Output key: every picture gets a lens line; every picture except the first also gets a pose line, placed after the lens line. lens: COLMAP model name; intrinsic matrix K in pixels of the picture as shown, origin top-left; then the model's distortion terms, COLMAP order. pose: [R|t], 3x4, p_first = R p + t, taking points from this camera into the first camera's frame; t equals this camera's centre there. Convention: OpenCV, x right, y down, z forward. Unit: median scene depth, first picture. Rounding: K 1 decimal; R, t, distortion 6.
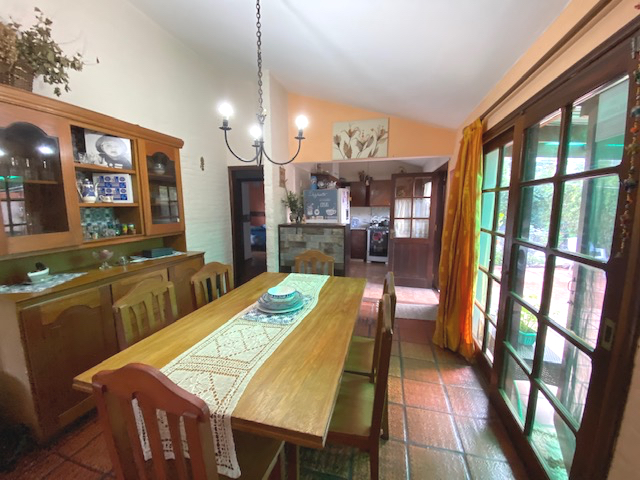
lens RADIAL K [[256.6, 0, 320.0], [0, 256.6, 240.0], [0, 0, 1]] dist [0.001042, 0.000048]
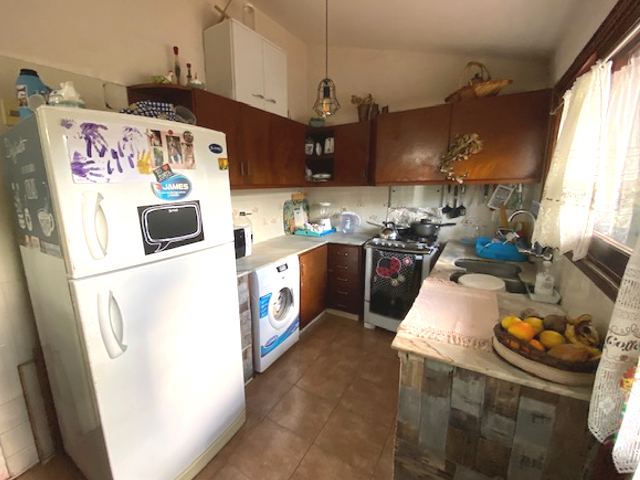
lens RADIAL K [[269.5, 0, 320.0], [0, 269.5, 240.0], [0, 0, 1]] dist [0.000099, -0.011642]
pose [[0.959663, 0.054035, -0.275911, 0.352547], [-0.035257, 0.996740, 0.072576, -0.118179], [0.278933, -0.059920, 0.958439, 0.911935]]
